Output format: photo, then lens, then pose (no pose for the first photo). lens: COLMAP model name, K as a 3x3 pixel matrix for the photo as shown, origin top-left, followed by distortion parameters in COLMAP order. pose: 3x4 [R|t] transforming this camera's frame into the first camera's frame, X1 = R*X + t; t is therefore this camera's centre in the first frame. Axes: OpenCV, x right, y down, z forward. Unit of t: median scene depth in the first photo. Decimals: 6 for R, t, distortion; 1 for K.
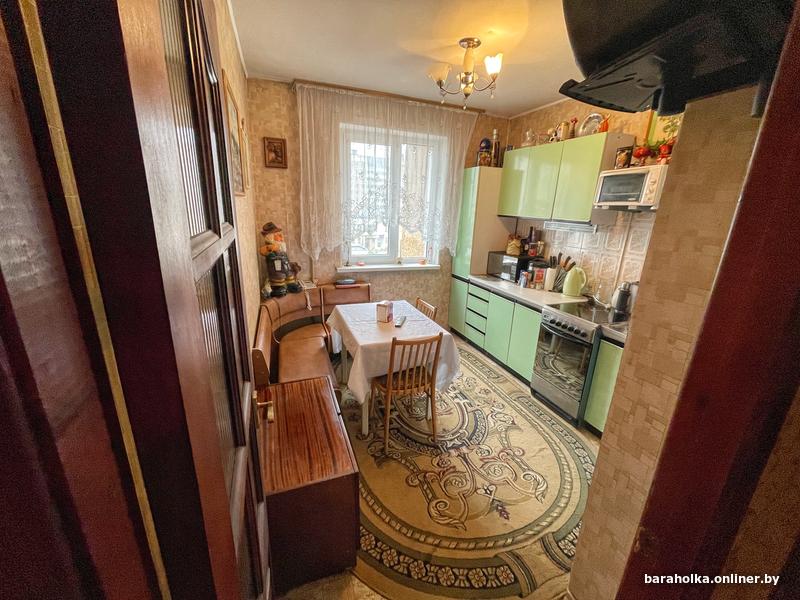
lens RADIAL K [[321.8, 0, 400.0], [0, 321.8, 300.0], [0, 0, 1]] dist [-0.002854, -0.000208]
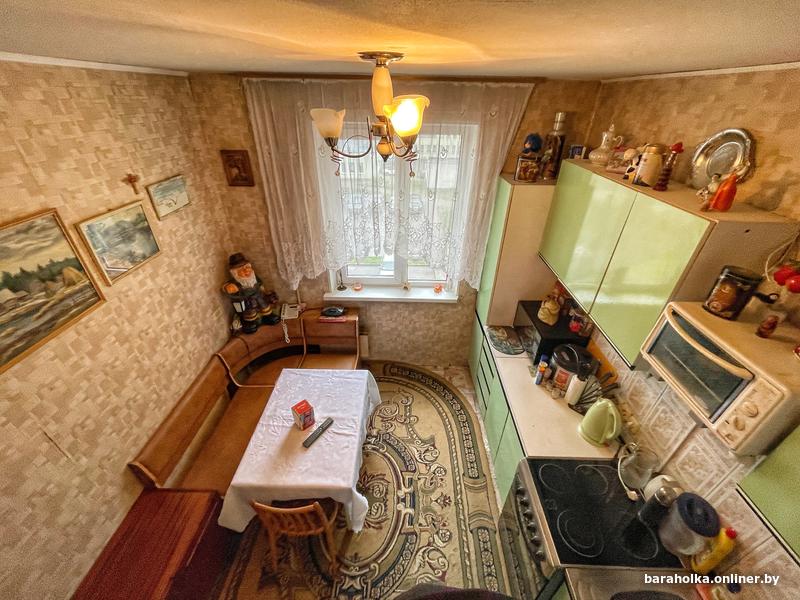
lens RADIAL K [[321.8, 0, 400.0], [0, 321.8, 300.0], [0, 0, 1]] dist [-0.002854, -0.000208]
pose [[0.929173, 0.175995, -0.325057, 0.317625], [-0.082467, 0.955914, 0.281828, -0.397046], [0.360328, -0.235061, 0.902724, 0.327420]]
